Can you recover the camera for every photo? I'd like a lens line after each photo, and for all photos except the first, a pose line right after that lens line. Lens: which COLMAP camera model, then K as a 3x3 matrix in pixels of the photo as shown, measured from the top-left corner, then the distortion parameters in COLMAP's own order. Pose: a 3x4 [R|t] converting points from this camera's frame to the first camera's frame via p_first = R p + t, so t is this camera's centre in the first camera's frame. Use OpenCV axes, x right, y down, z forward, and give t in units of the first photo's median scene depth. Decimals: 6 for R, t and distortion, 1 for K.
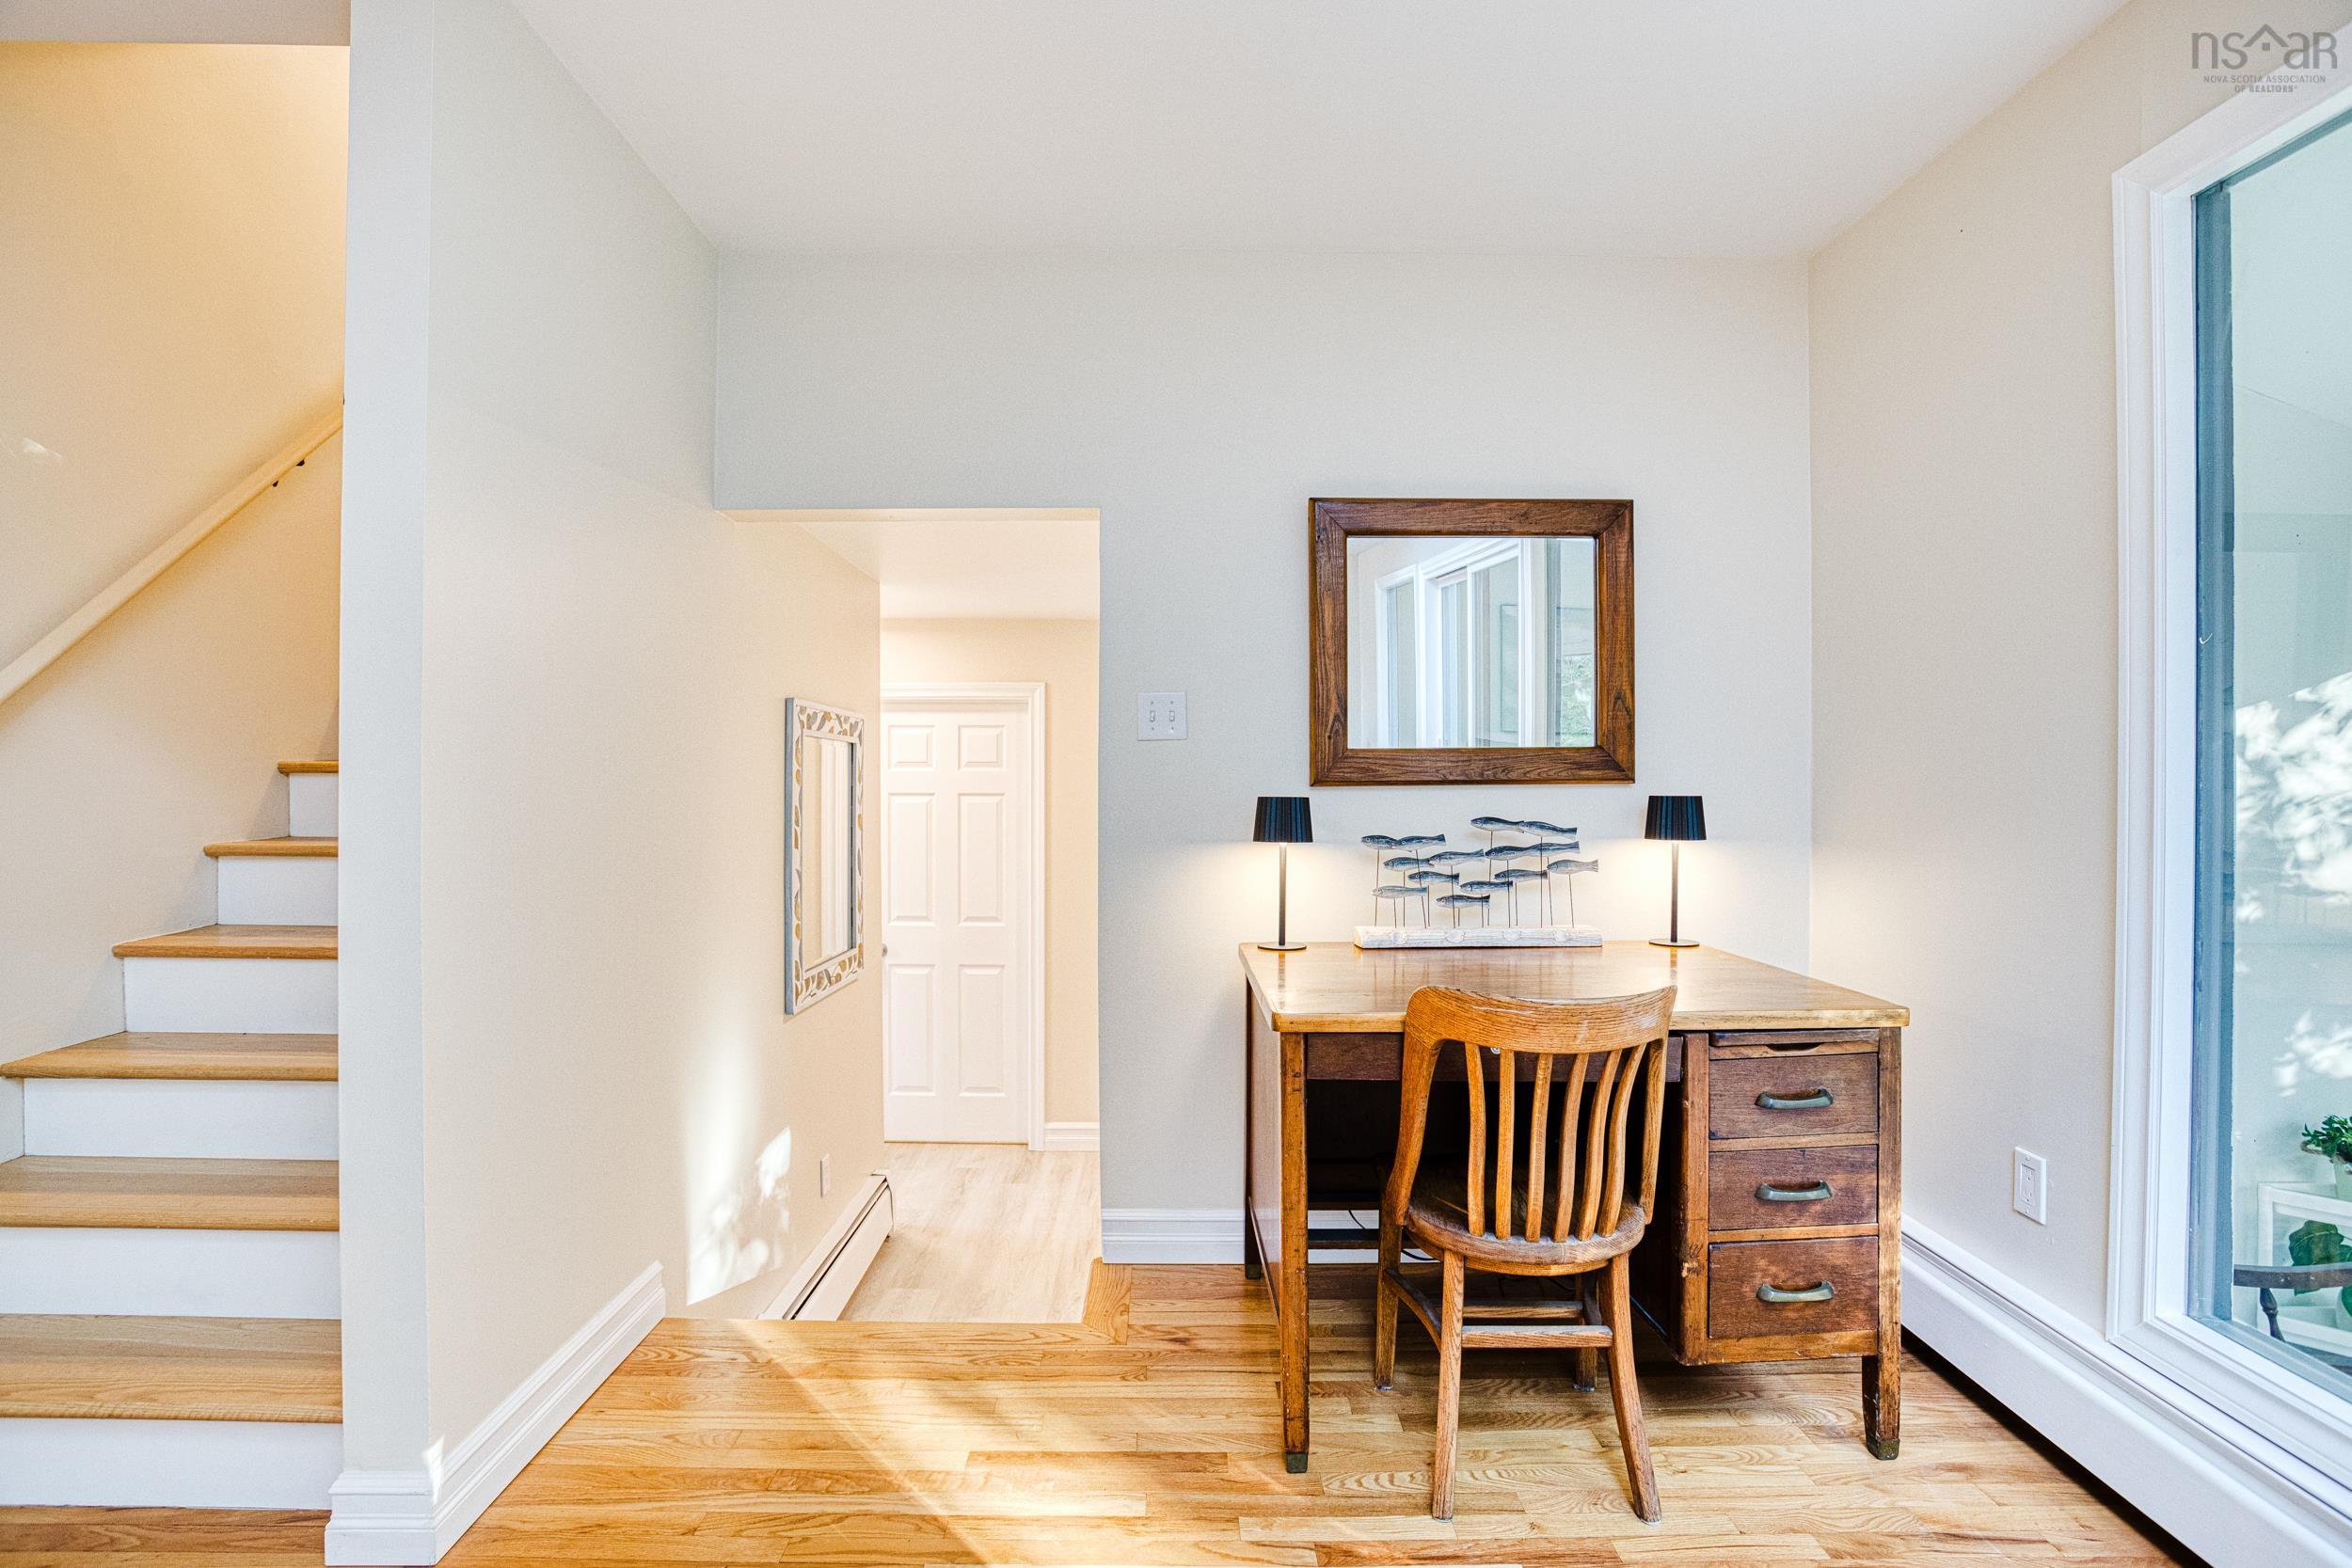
lens RADIAL K [[1146.4, 0, 1177.7], [0, 1146.4, 782.0], [0, 0, 1]] dist [-0.064173, 0.023887]
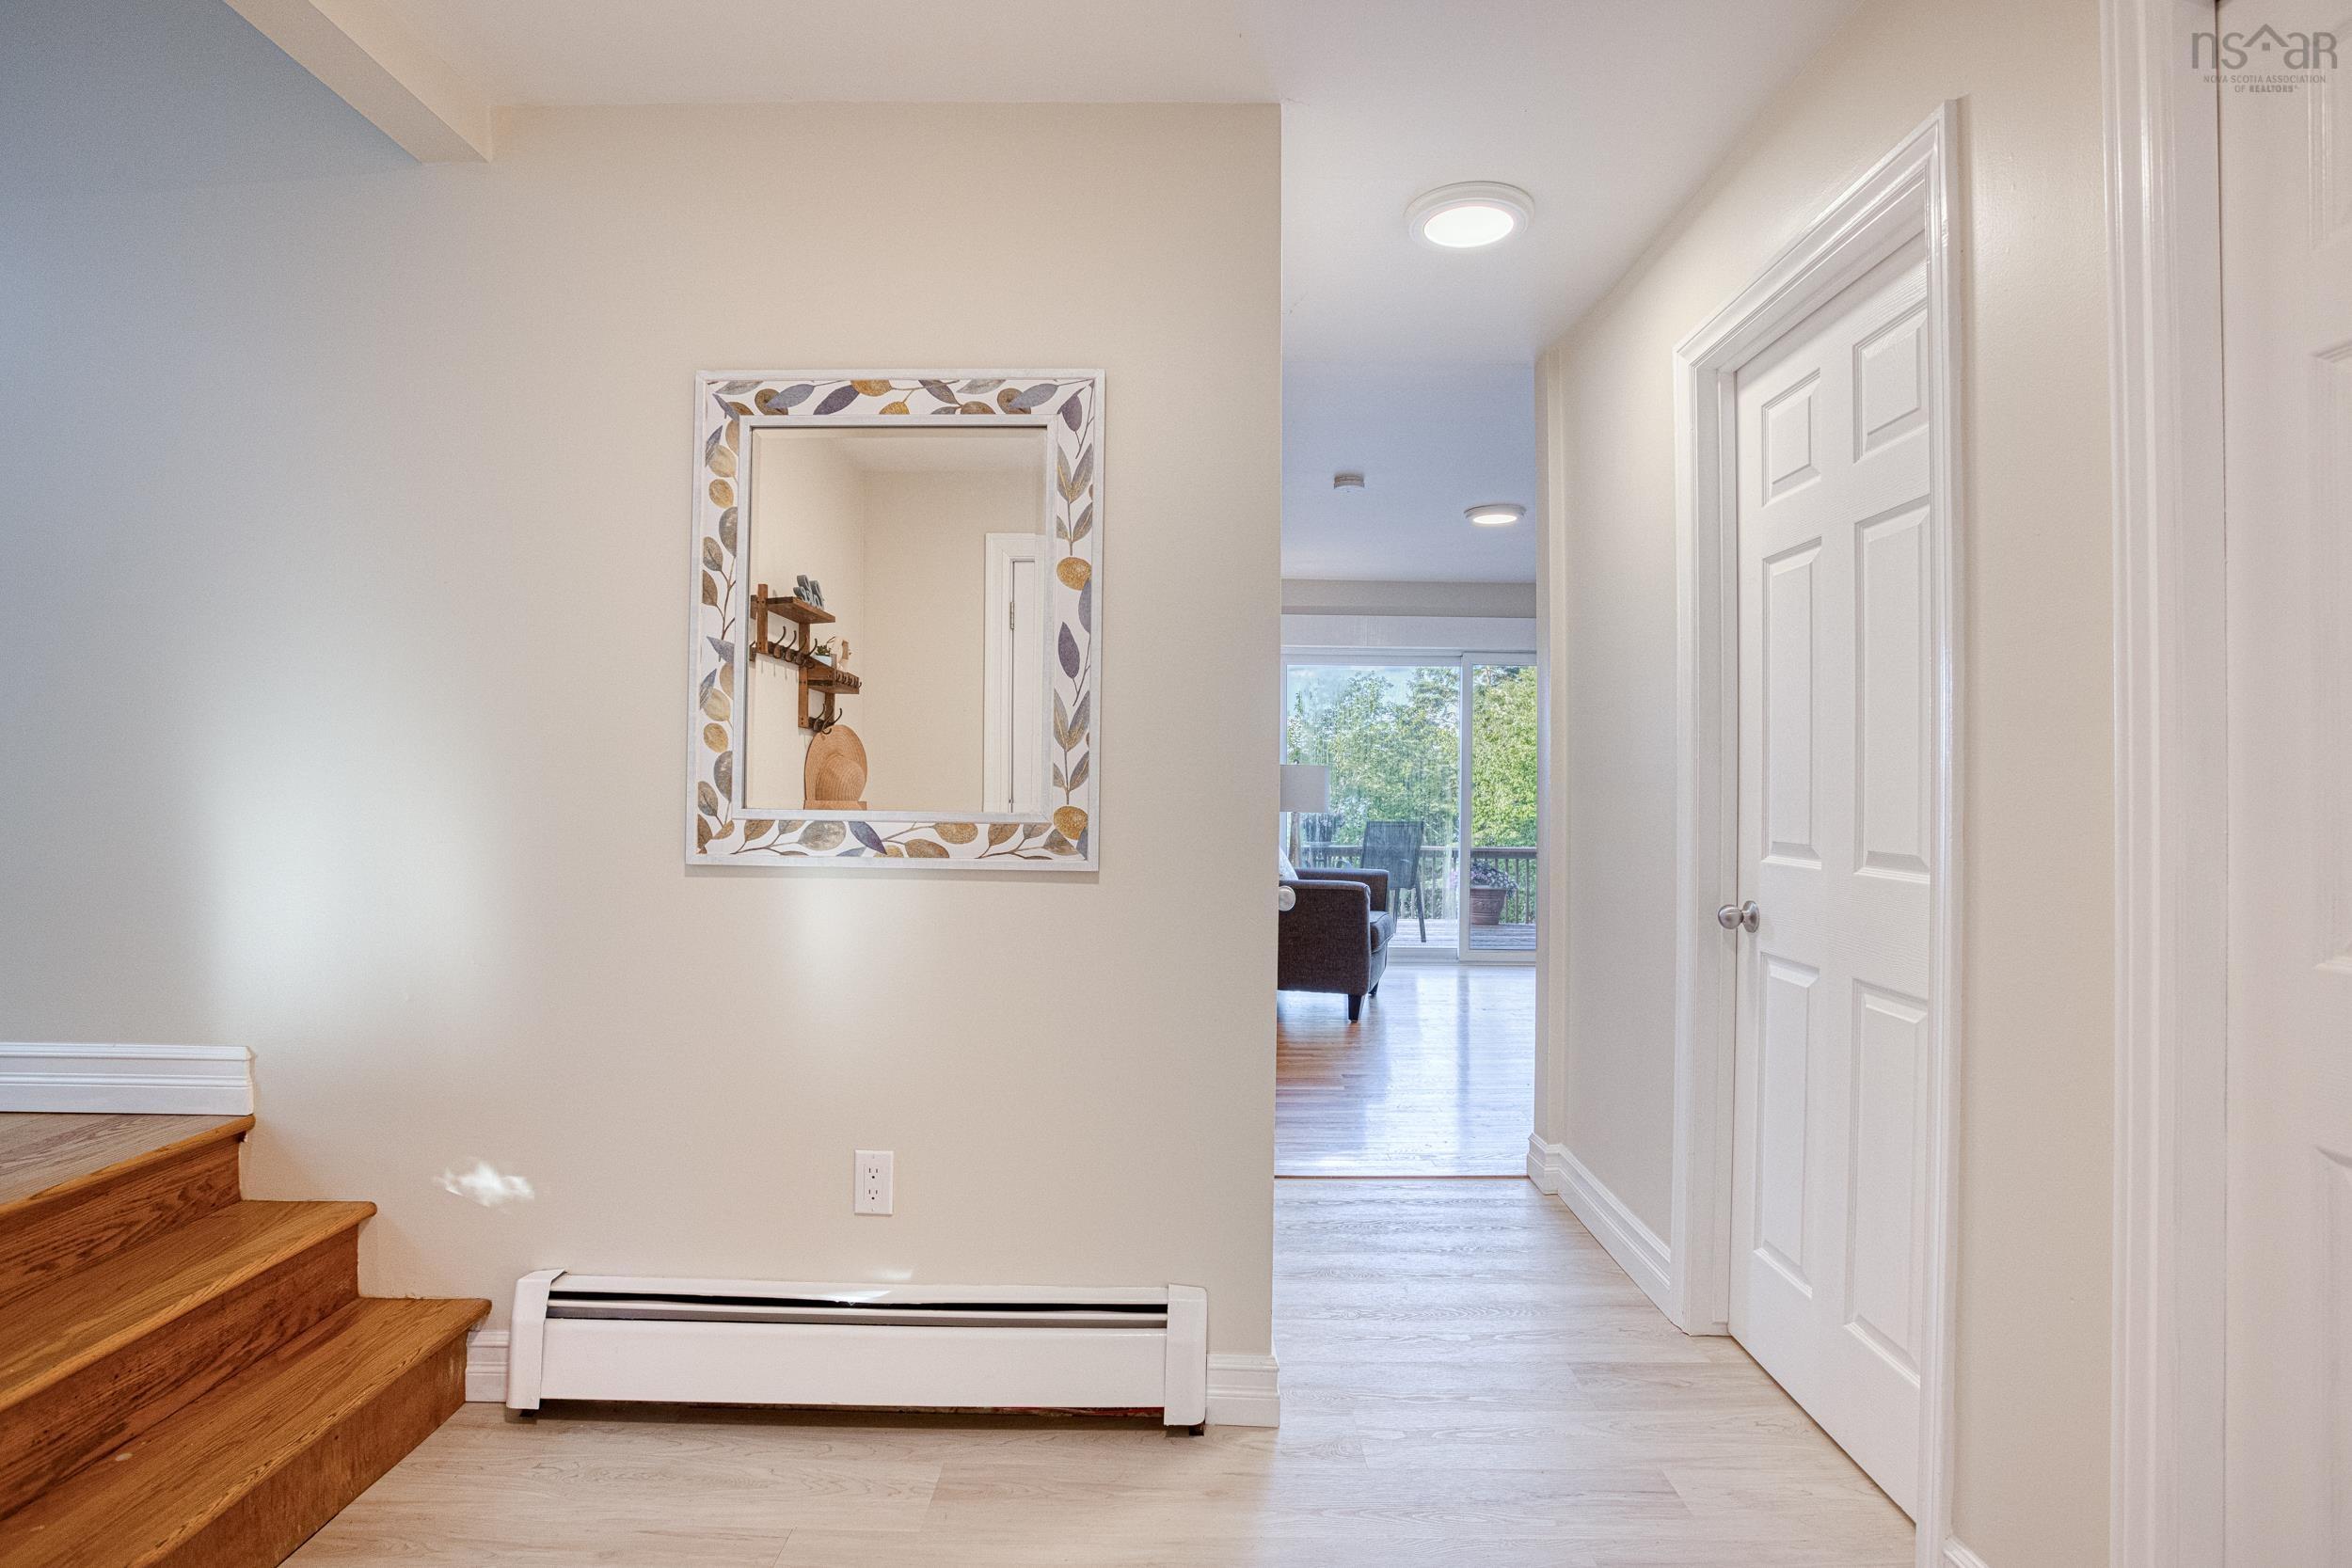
lens RADIAL K [[1146.4, 0, 1171.3], [0, 1146.4, 782.5], [0, 0, 1]] dist [-0.064173, 0.023887]
pose [[-0.018669, 0.002386, -0.999823, 0.178269], [-0.001778, 0.999995, 0.002420, 0.095046], [0.999824, 0.001823, -0.018665, 0.784198]]
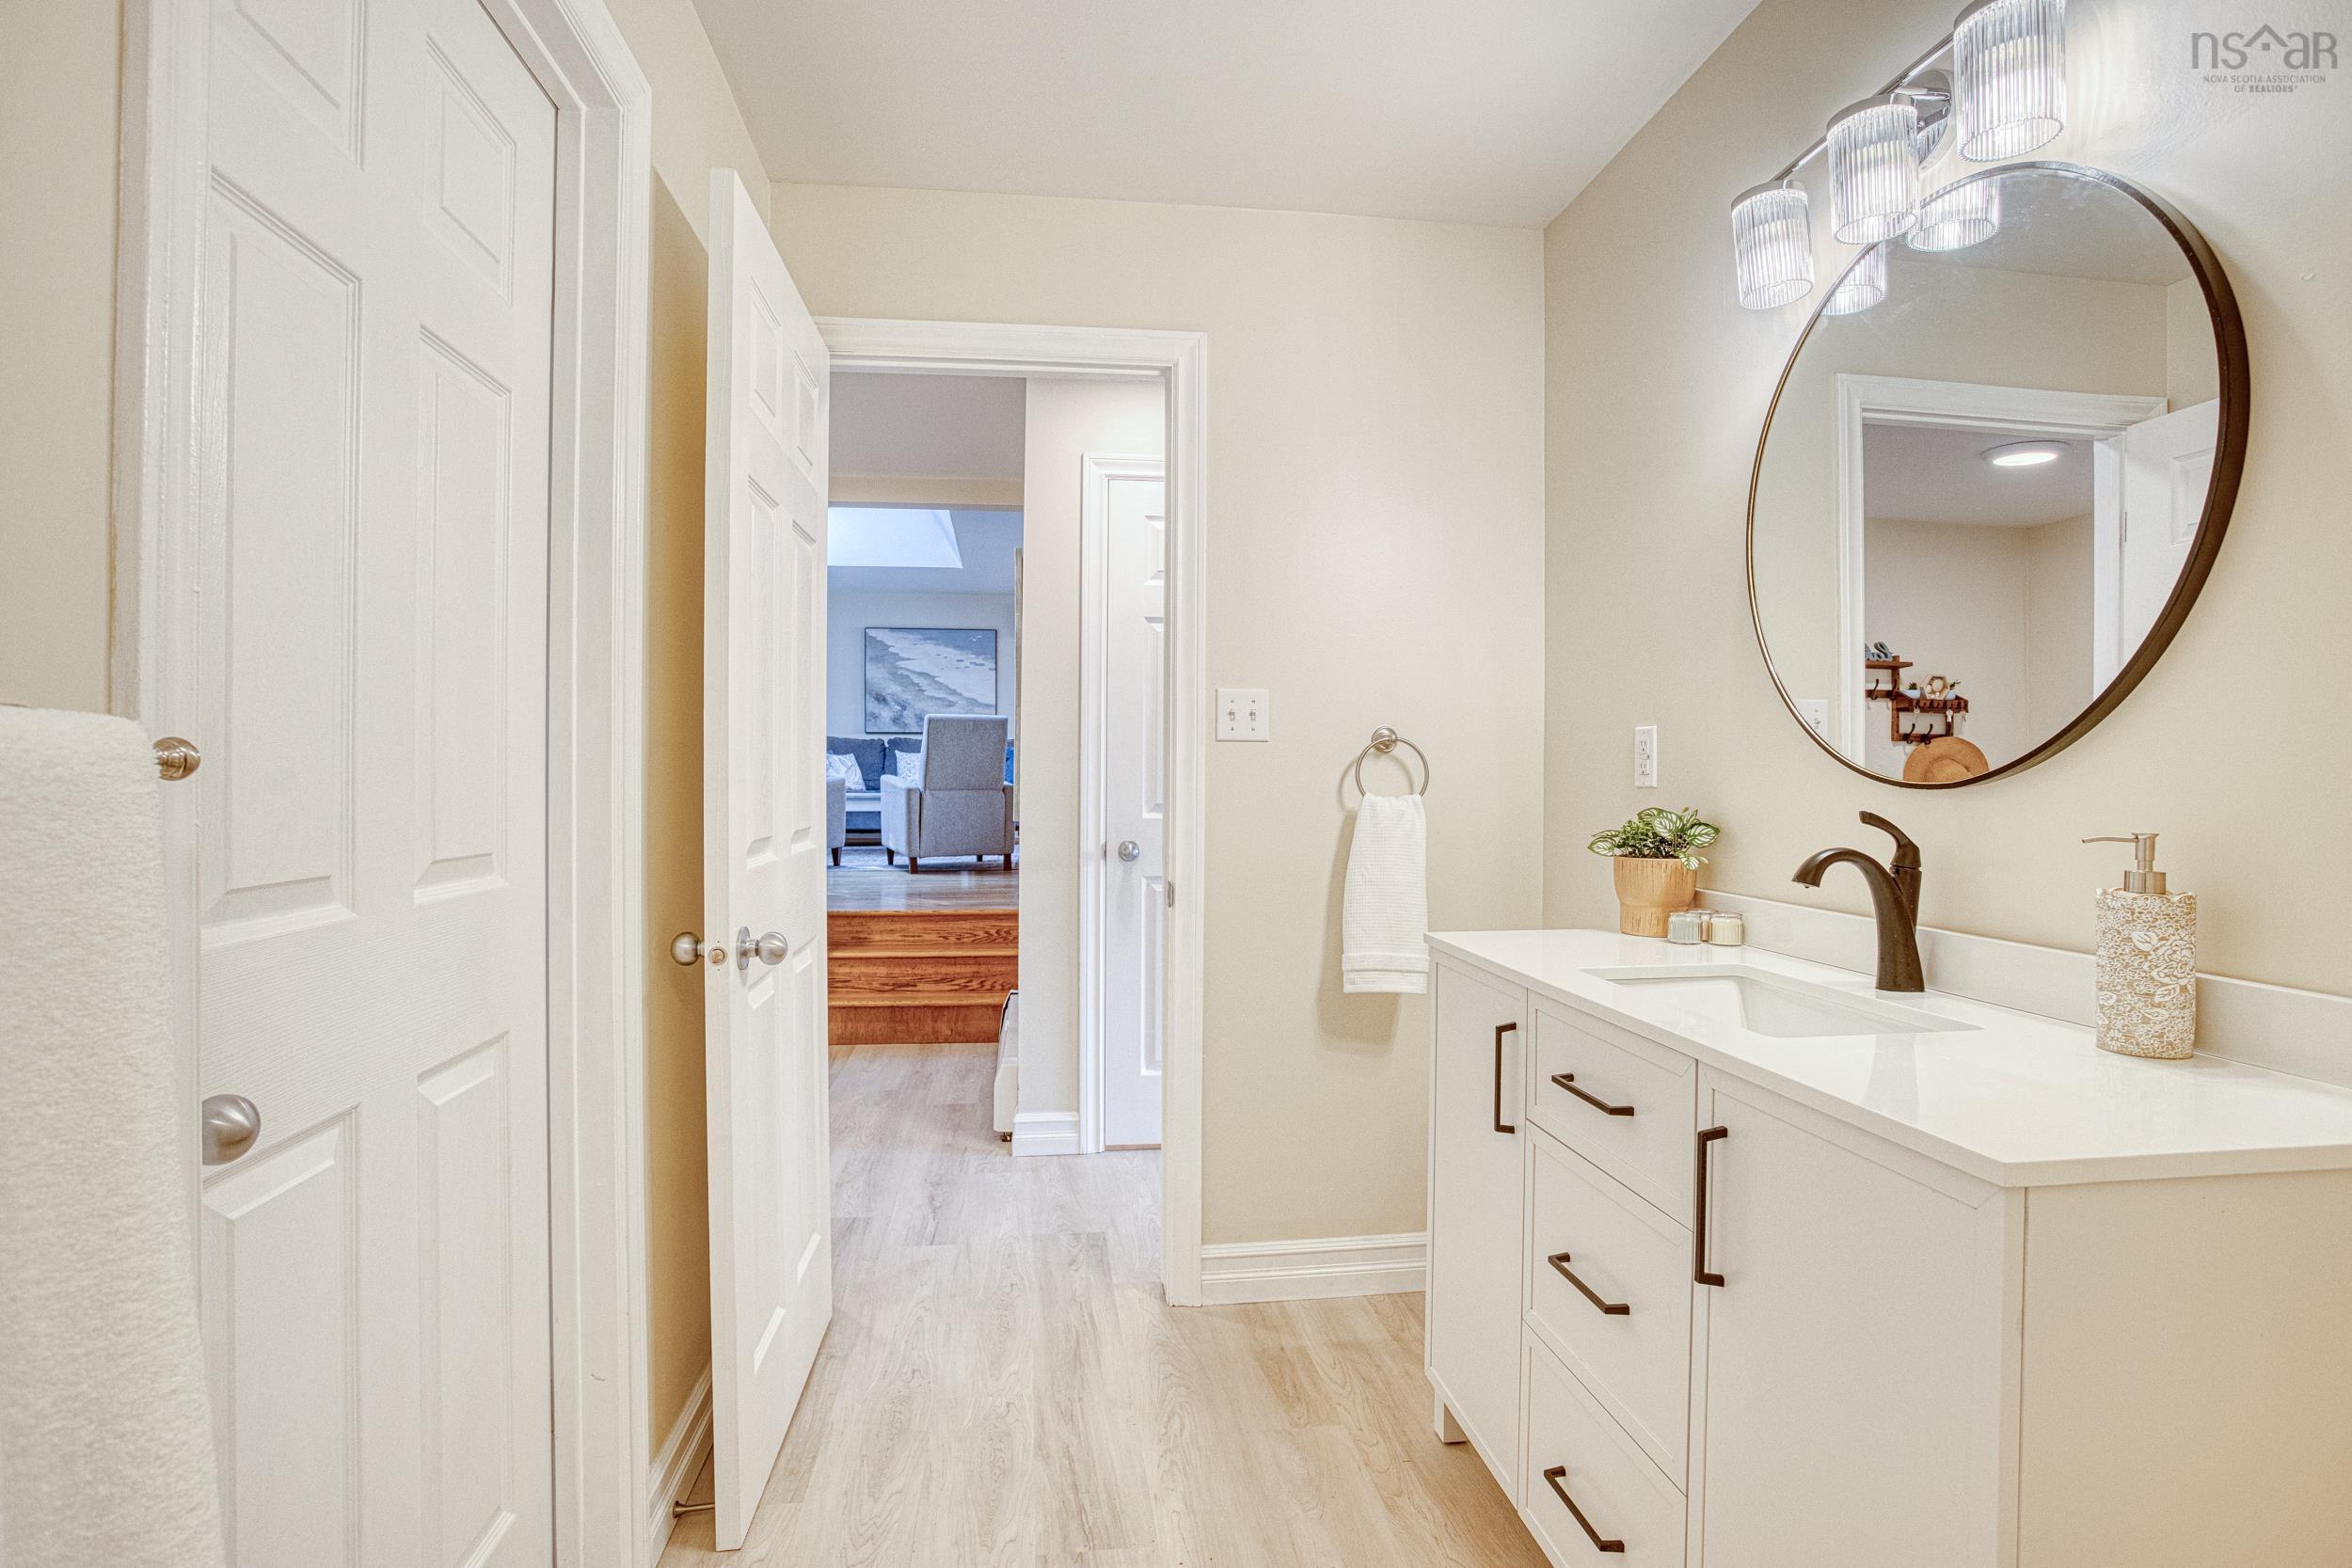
lens RADIAL K [[1146.4, 0, 1169.6], [0, 1146.4, 788.2], [0, 0, 1]] dist [-0.064173, 0.023887]
pose [[-0.993119, -0.000098, -0.117113, -0.262453], [-0.000875, 0.999978, 0.006588, 0.101712], [0.117110, 0.006645, -0.993097, 1.544944]]
